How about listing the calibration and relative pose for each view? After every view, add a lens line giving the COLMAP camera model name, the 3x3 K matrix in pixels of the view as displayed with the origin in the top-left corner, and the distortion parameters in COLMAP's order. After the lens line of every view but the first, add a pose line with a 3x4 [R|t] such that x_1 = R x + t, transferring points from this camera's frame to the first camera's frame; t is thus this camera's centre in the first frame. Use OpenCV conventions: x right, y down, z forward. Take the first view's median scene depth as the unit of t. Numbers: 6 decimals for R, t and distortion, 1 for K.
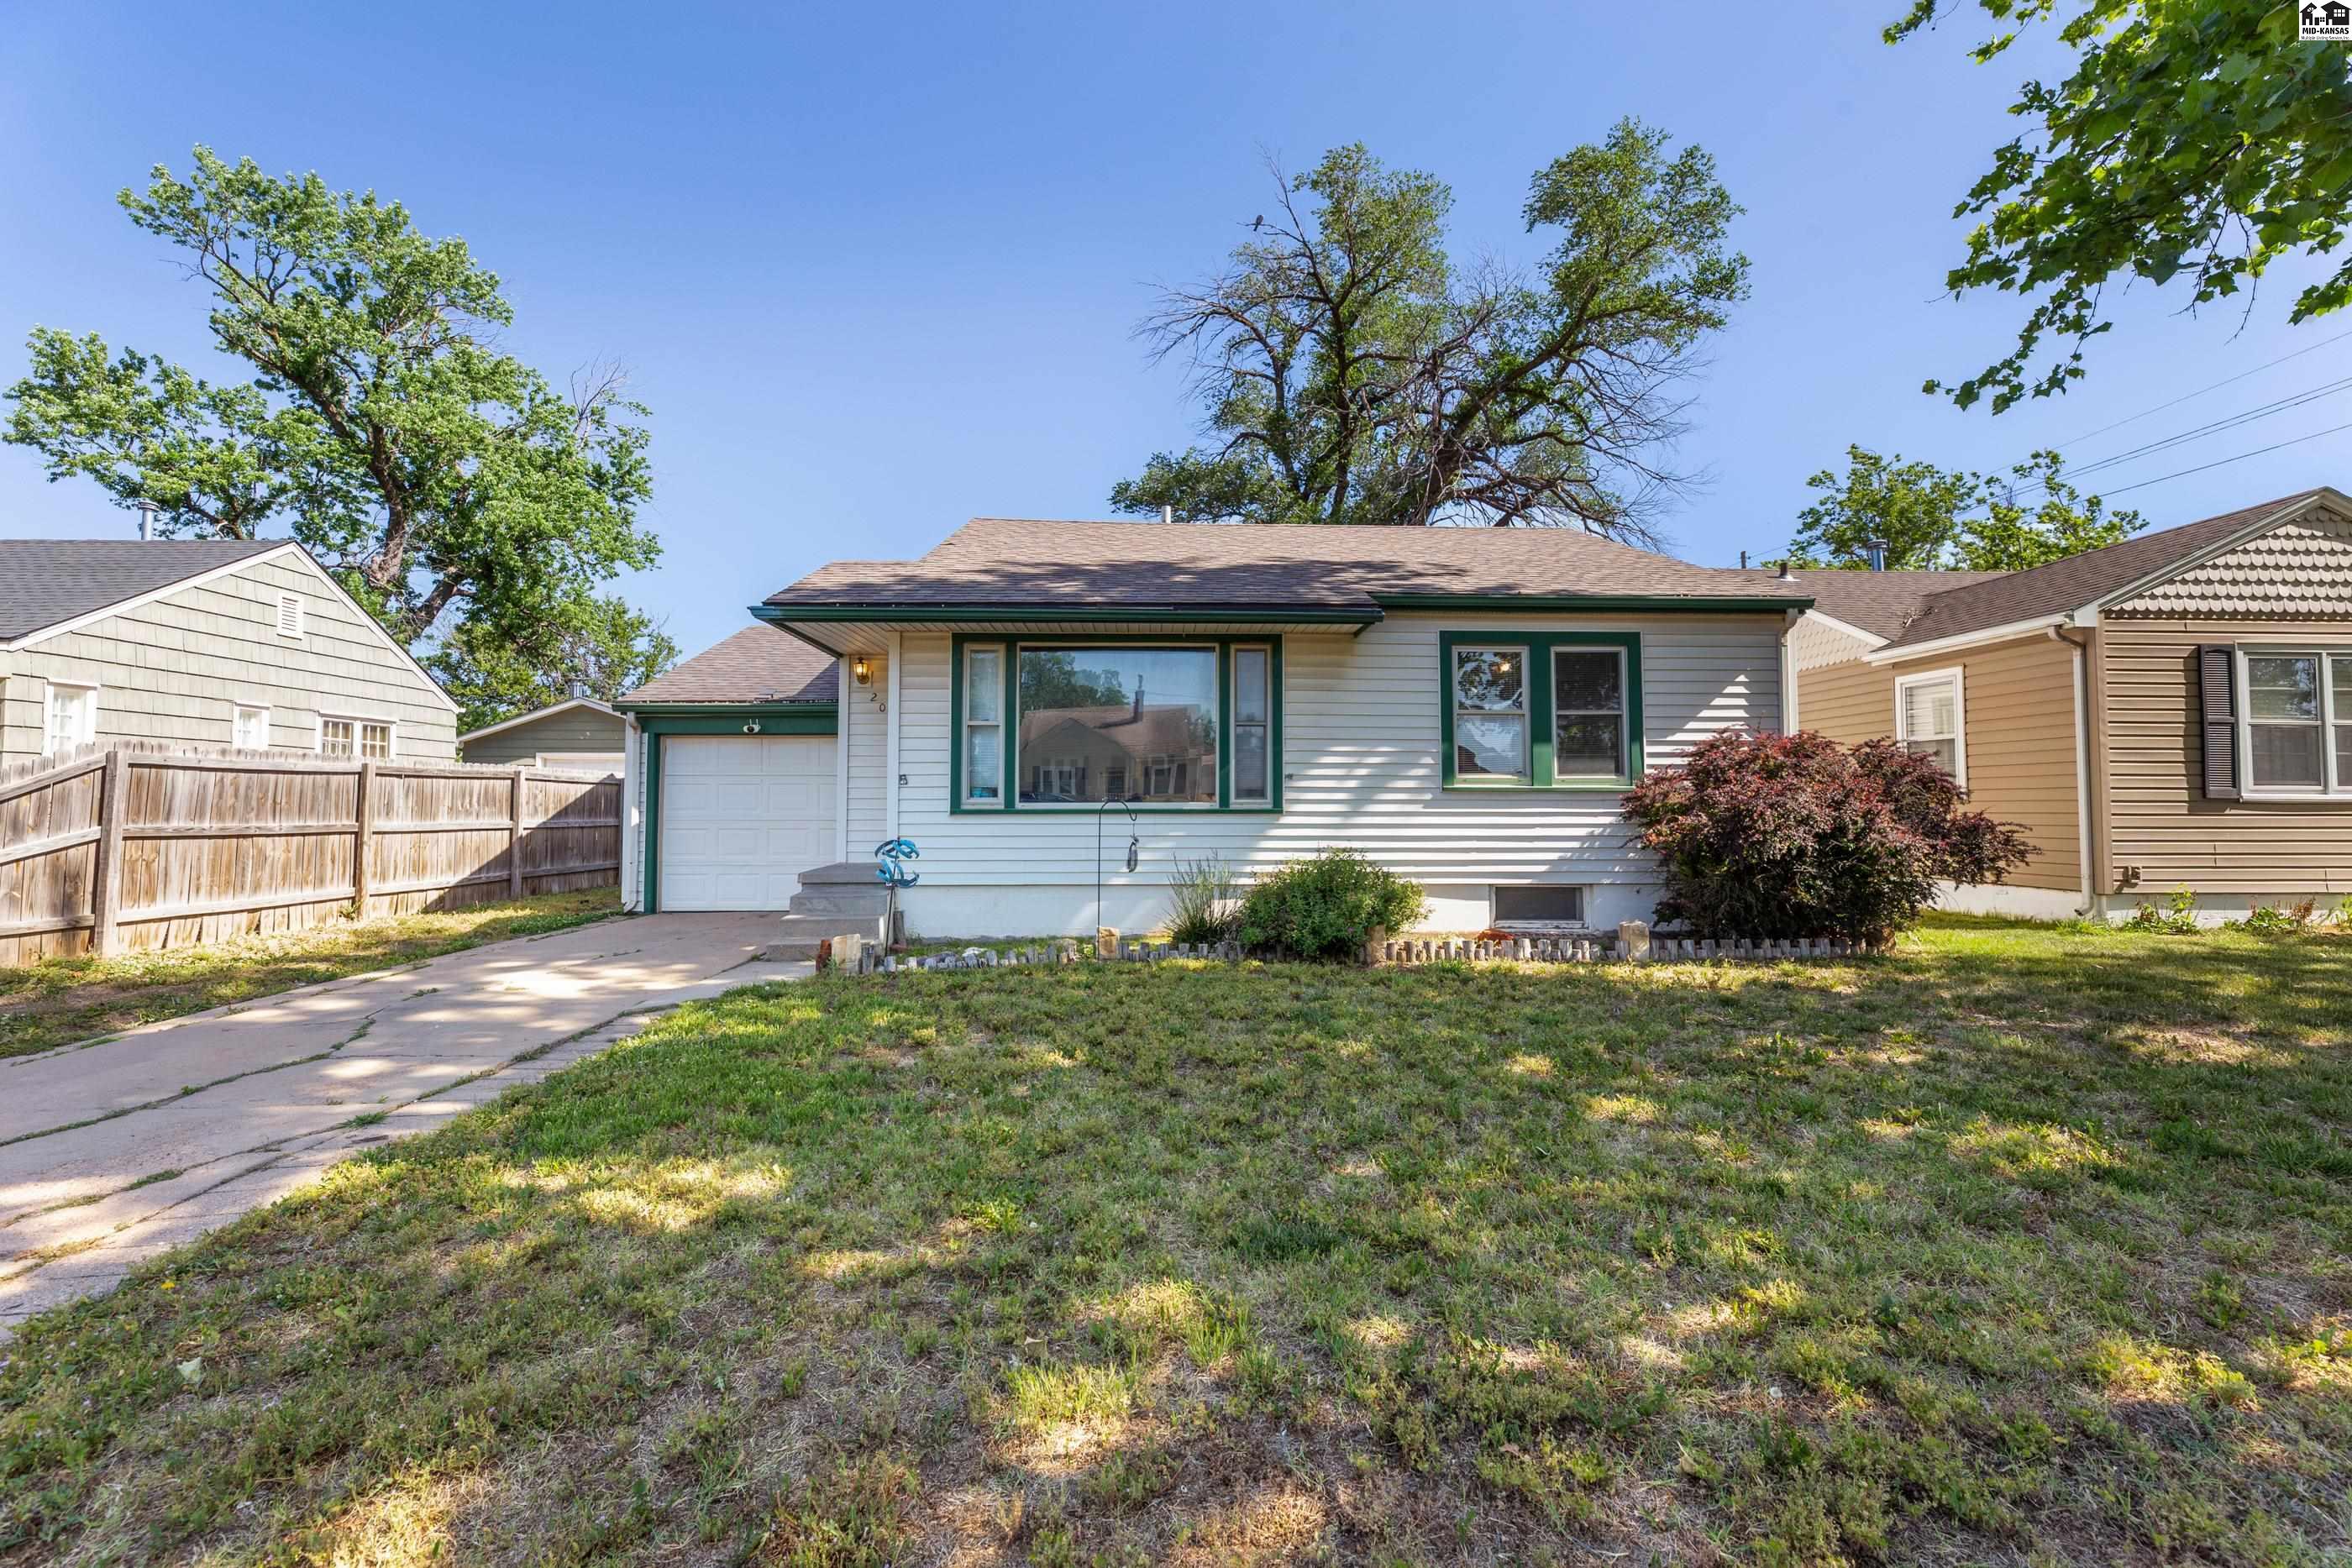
lens RADIAL K [[970.3, 0, 1174.4], [0, 970.3, 776.0], [0, 0, 1]] dist [0.002024, 0.000058]
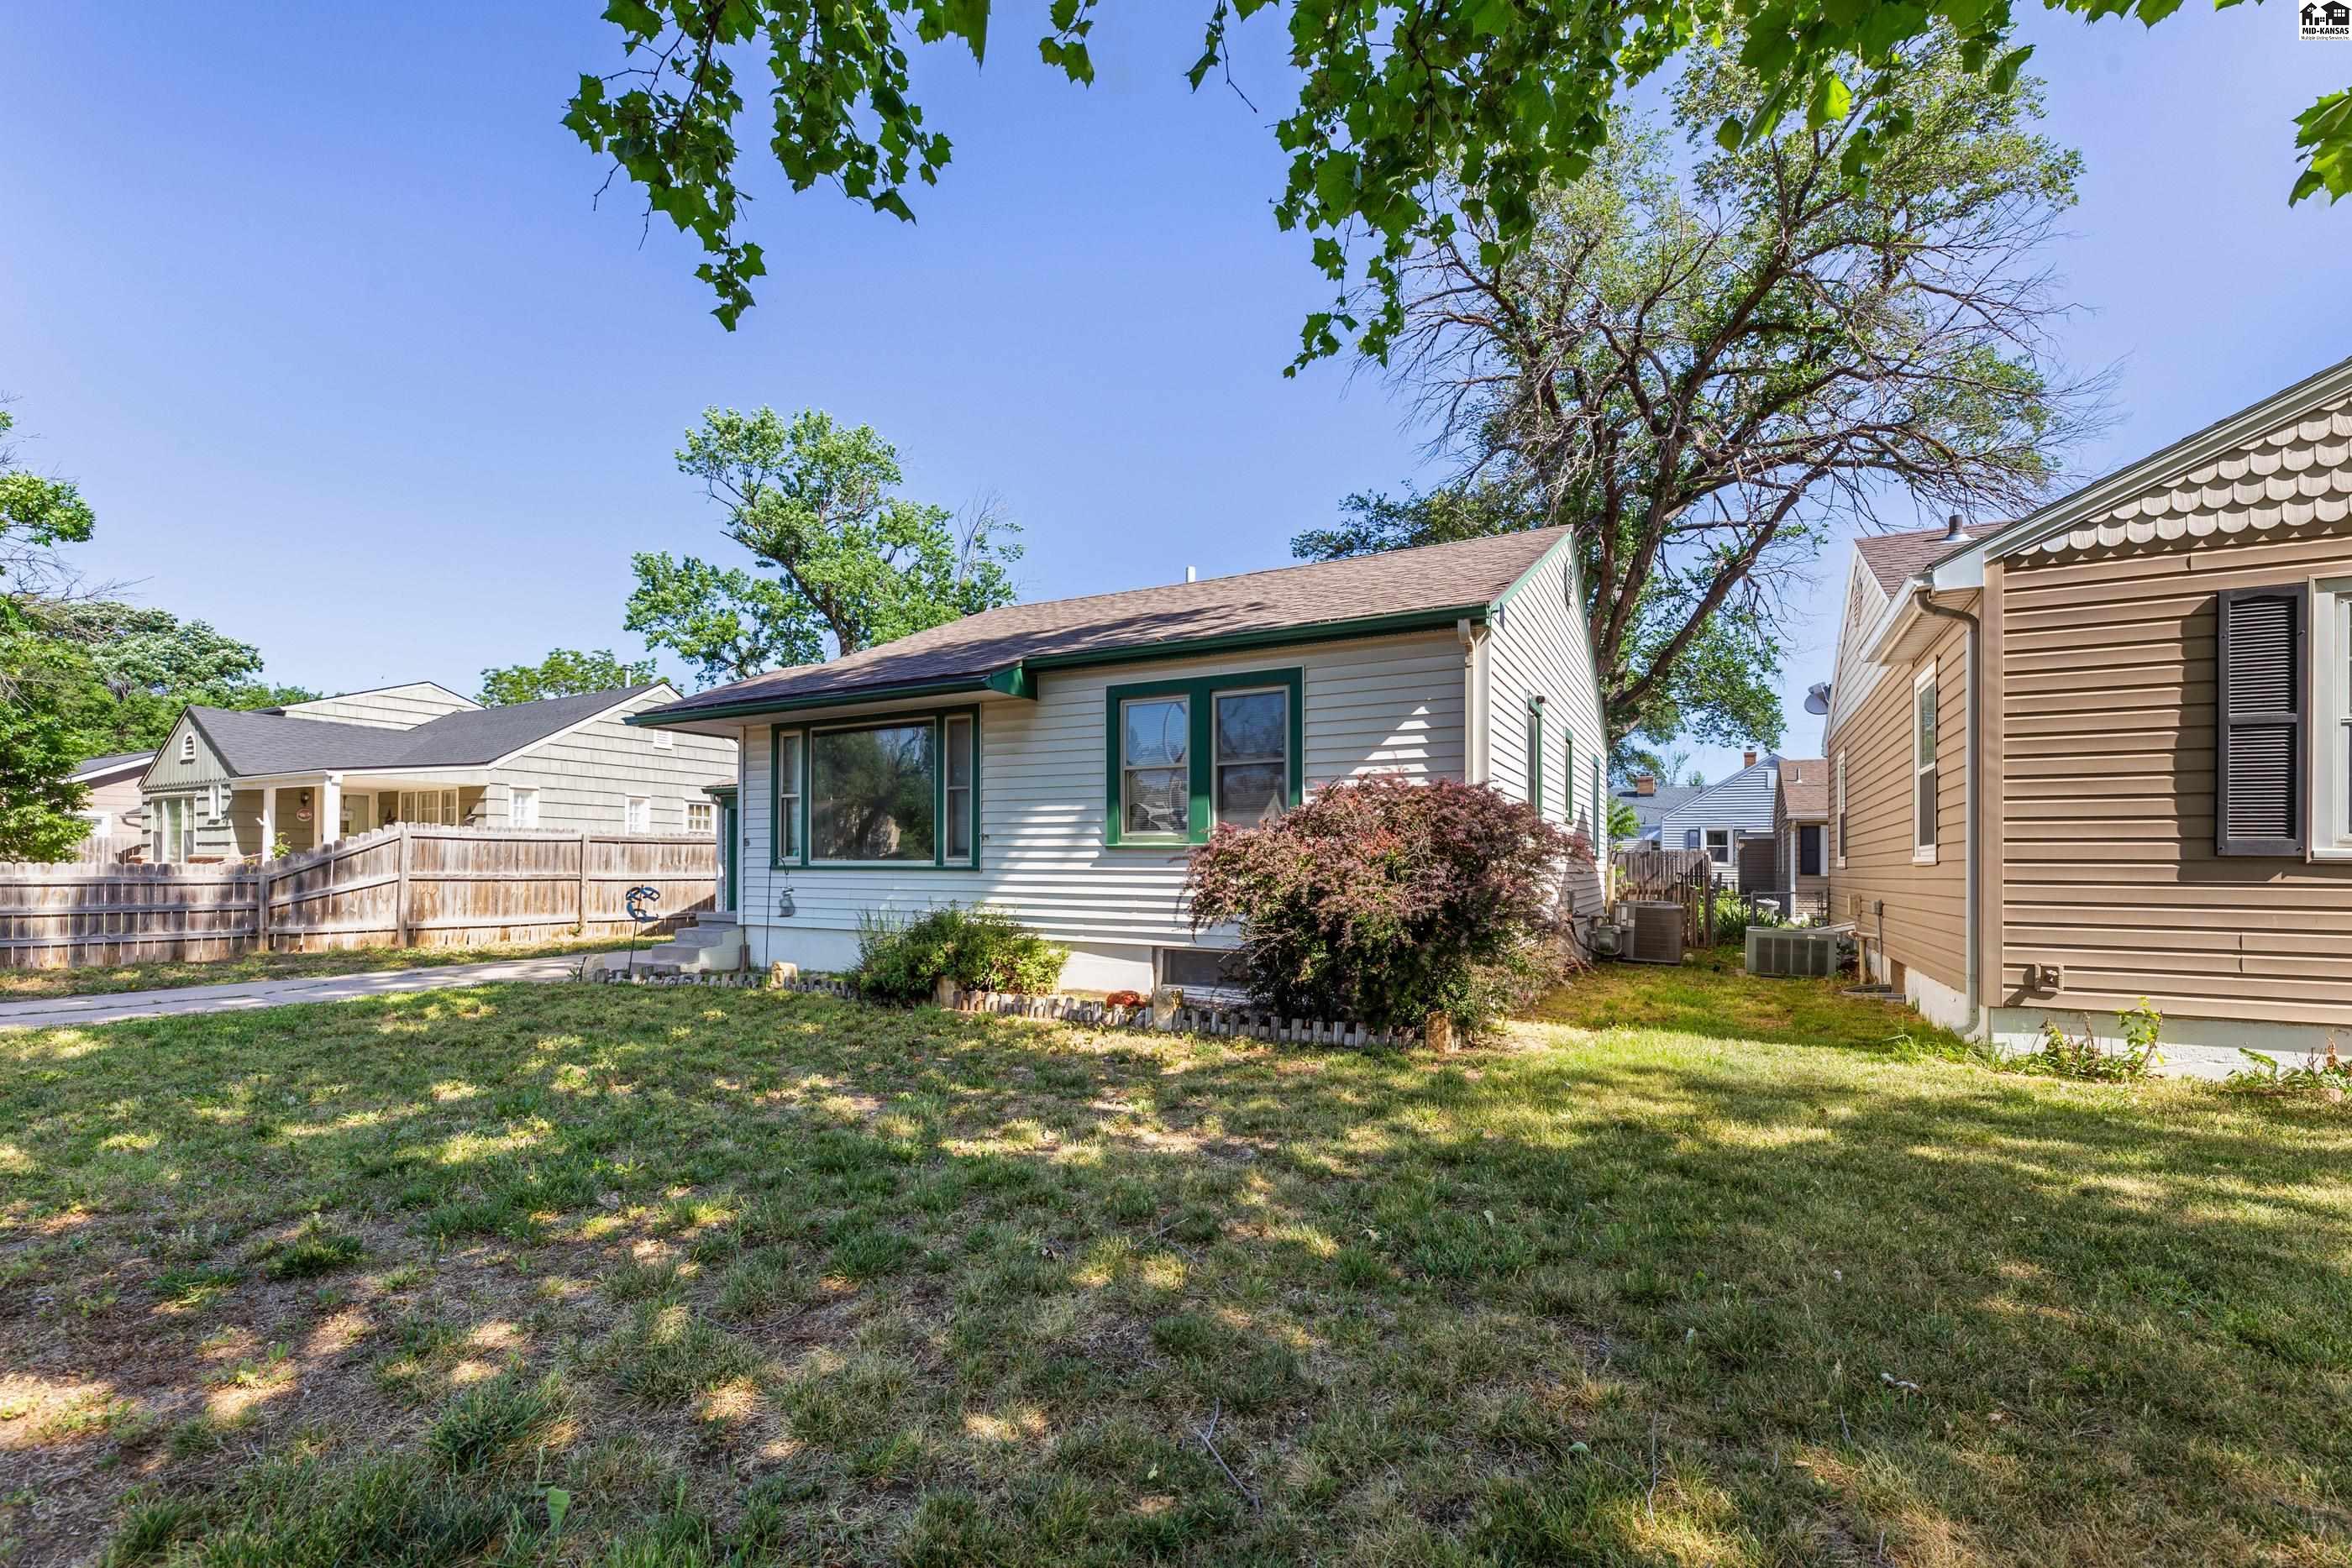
lens RADIAL K [[970.3, 0, 1080.0], [0, 970.3, 867.3], [0, 0, 1]] dist [0.002024, 0.000058]
pose [[0.852252, 0.005322, -0.523105, 0.767073], [0.010413, 0.999578, 0.027136, 0.006651], [0.523029, -0.028574, 0.851836, 0.141209]]
